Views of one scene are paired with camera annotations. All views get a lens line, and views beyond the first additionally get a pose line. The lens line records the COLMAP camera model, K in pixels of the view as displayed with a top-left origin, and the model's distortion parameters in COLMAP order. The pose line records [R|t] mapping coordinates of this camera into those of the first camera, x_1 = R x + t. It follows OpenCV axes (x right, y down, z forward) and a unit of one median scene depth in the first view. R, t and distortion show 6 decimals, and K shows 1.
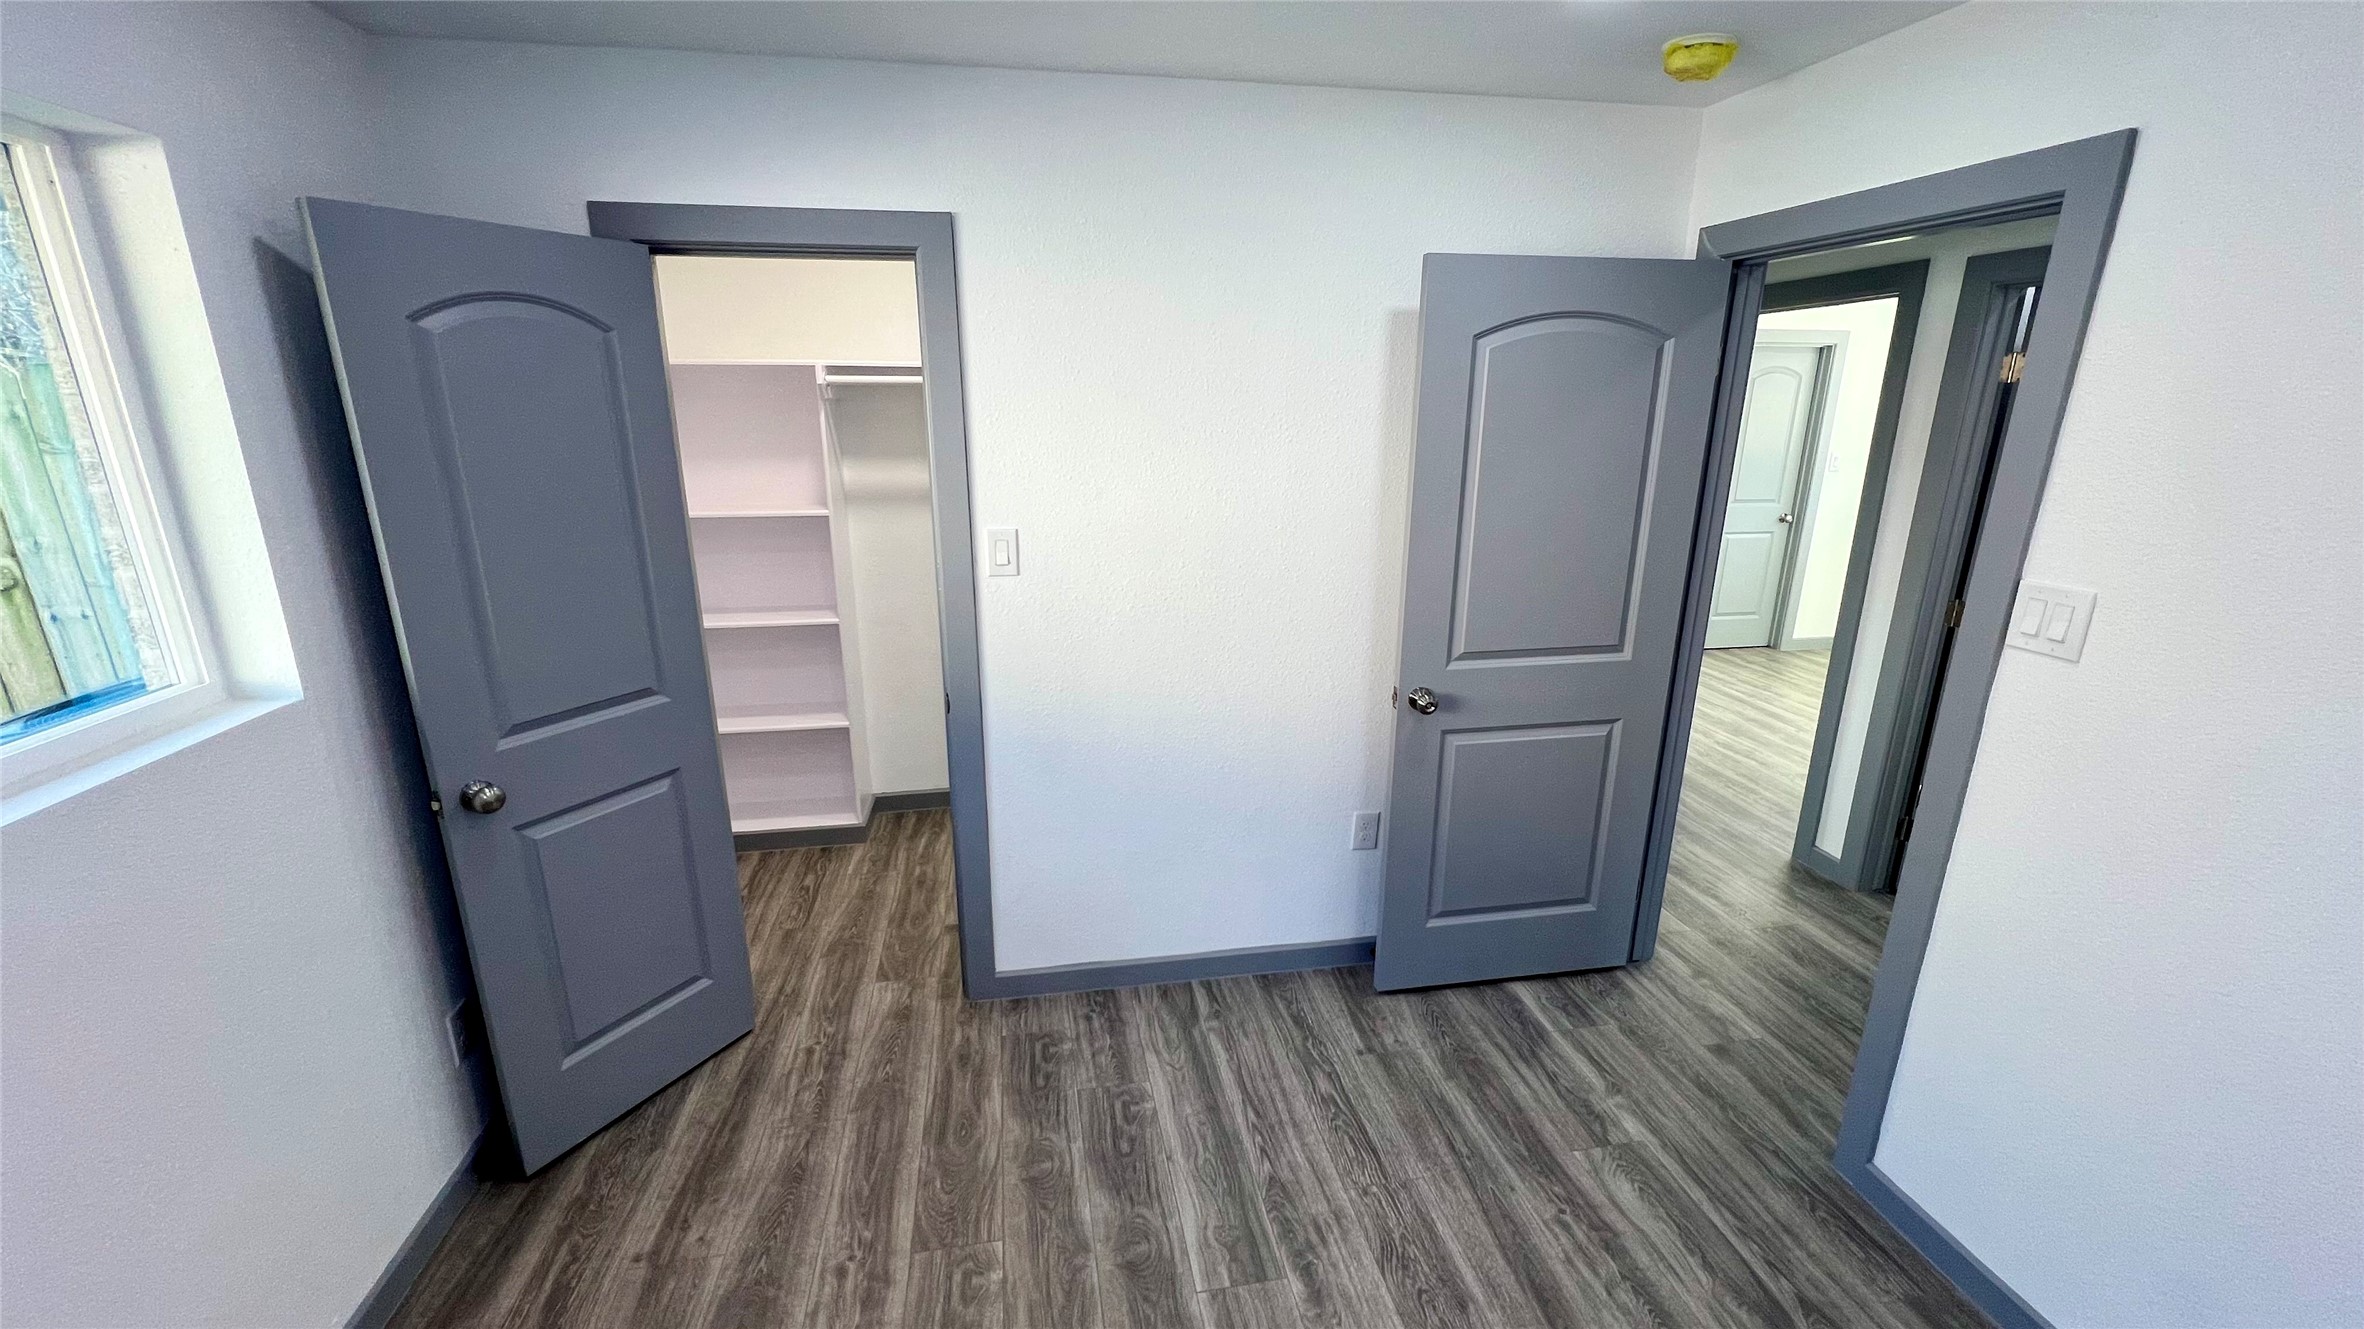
lens RADIAL K [[946.7, 0, 1185.6], [0, 946.7, 675.2], [0, 0, 1]] dist [0.000244, -0.000152]
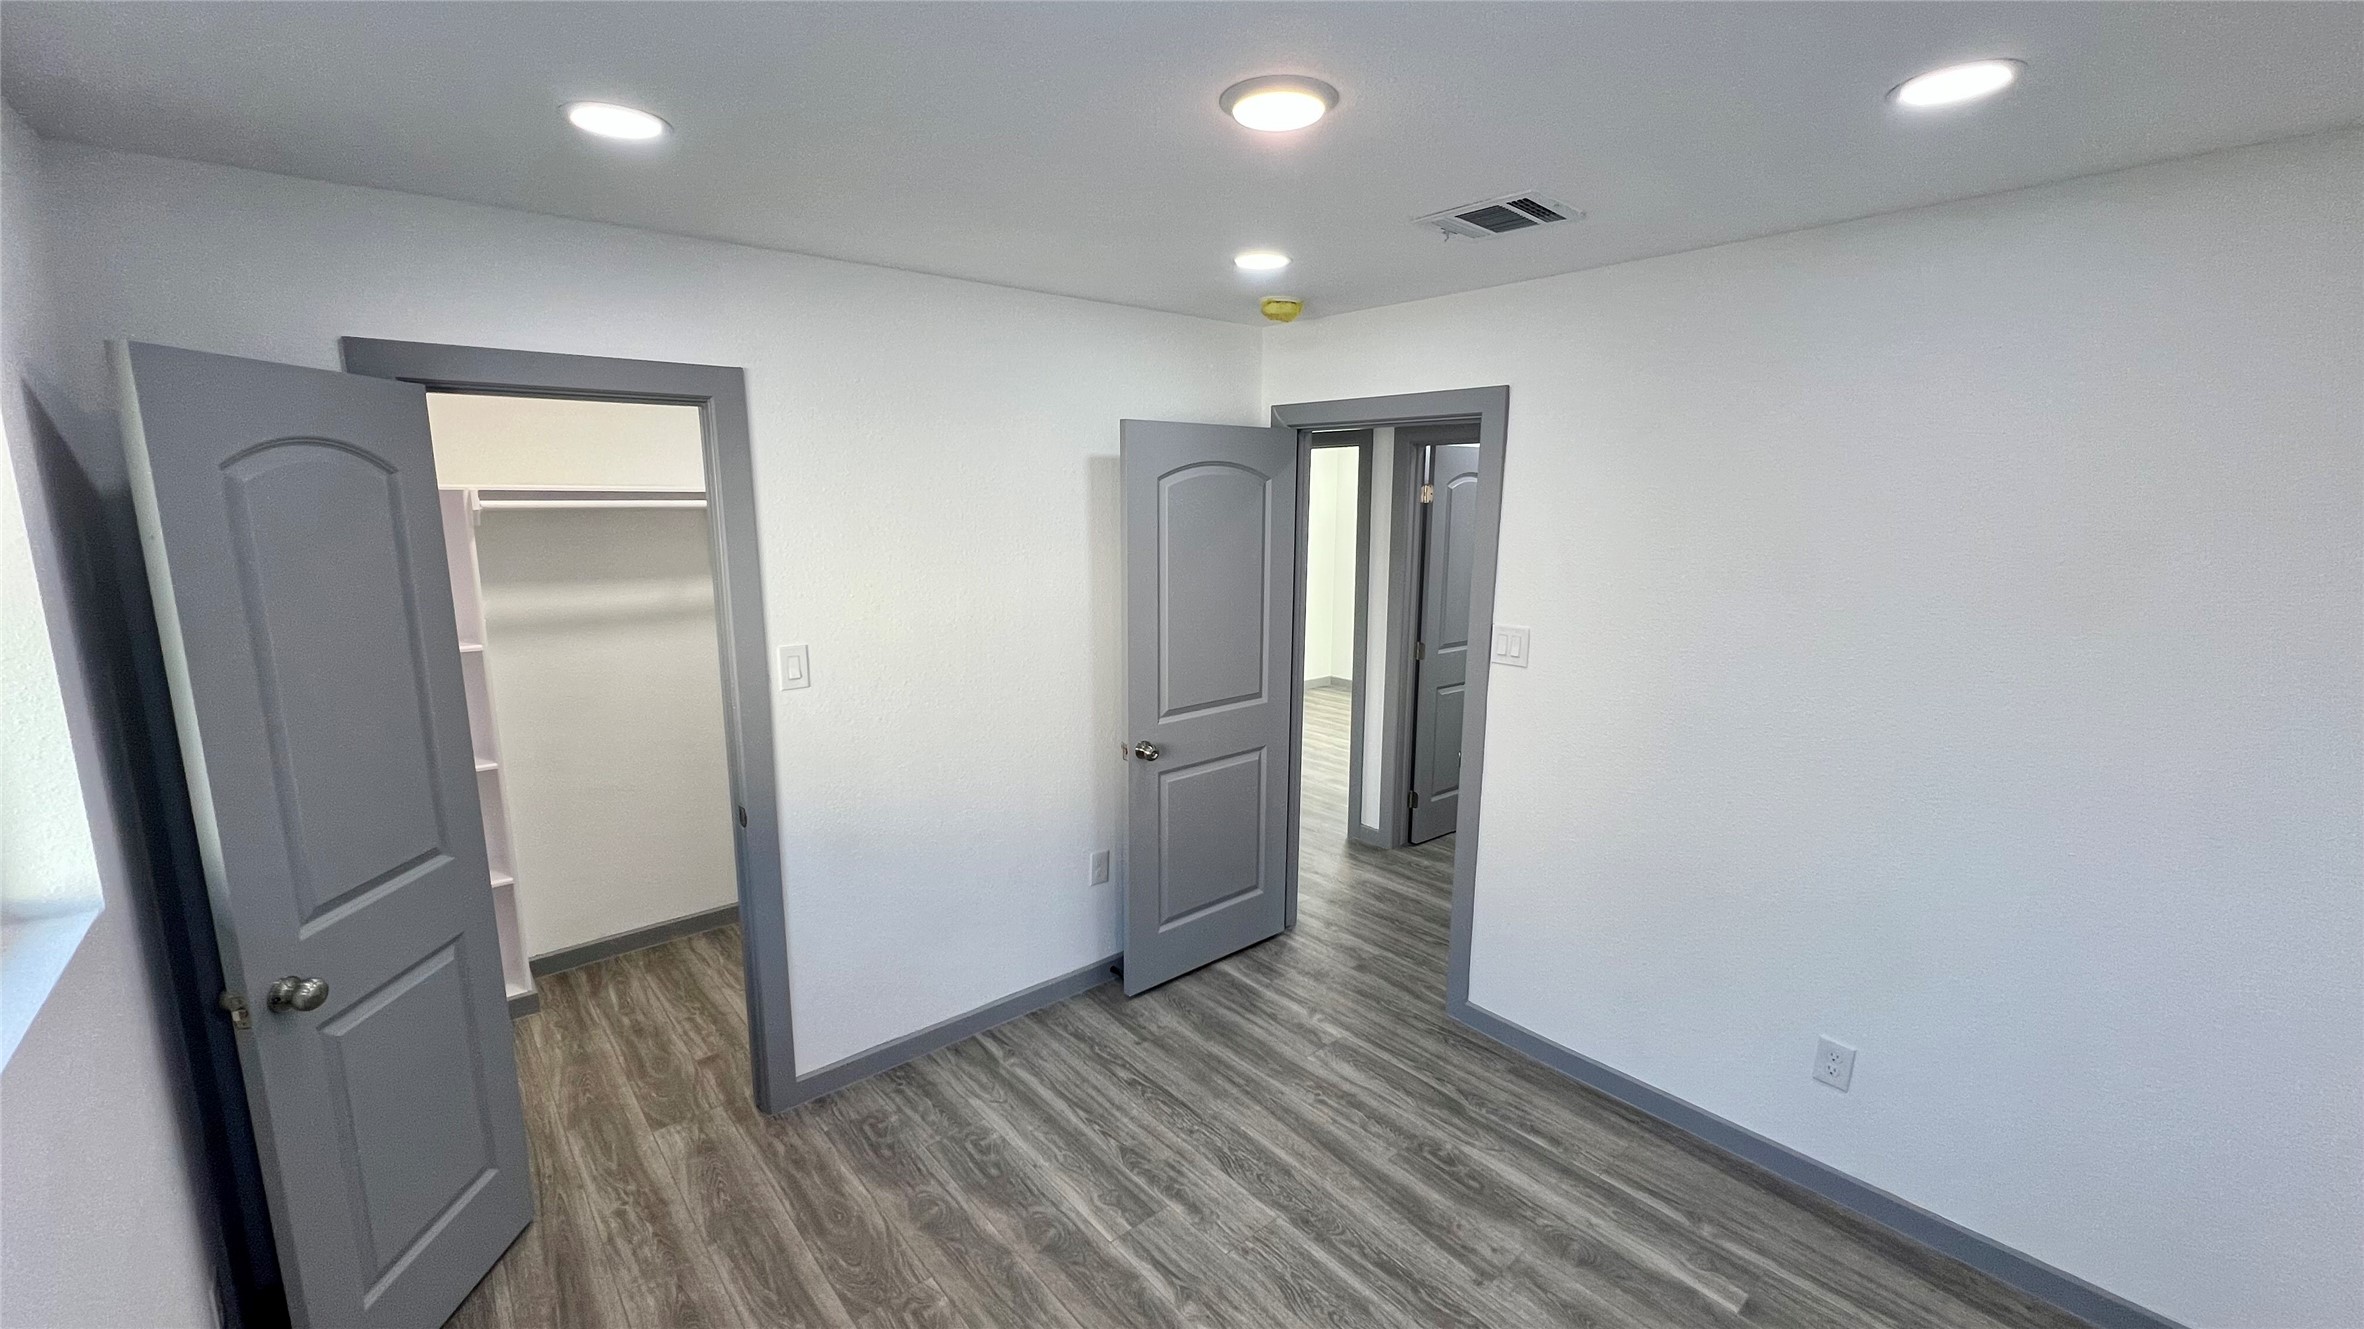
lens RADIAL K [[946.7, 0, 1191.7], [0, 946.7, 678.4], [0, 0, 1]] dist [0.000244, -0.000152]
pose [[0.856393, -0.099496, 0.506647, -0.356302], [0.145646, 0.987960, -0.052170, 0.005762], [-0.495356, 0.118469, 0.860574, -0.157957]]
